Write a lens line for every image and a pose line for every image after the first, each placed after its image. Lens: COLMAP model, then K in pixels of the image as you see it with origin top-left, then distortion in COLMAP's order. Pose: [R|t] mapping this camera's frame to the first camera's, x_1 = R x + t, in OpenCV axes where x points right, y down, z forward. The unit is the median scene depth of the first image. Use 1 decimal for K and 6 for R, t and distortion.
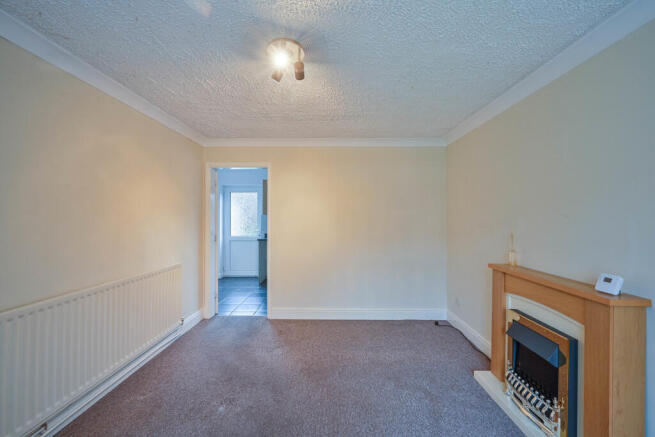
lens RADIAL K [[291.4, 0, 327.5], [0, 291.4, 218.5], [0, 0, 1]] dist [0.002089, 0.000074]
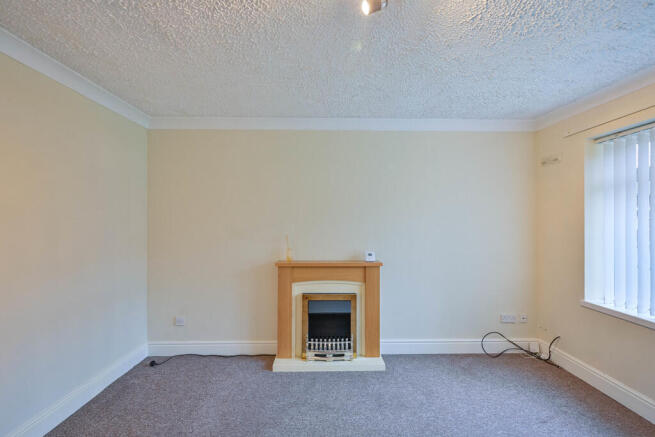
lens RADIAL K [[291.4, 0, 327.5], [0, 291.4, 218.5], [0, 0, 1]] dist [0.002089, 0.000074]
pose [[-0.040732, 0.005896, 0.999153, -0.595893], [0.000792, 0.999982, -0.005869, -0.008007], [-0.999170, 0.000552, -0.040736, 0.886092]]
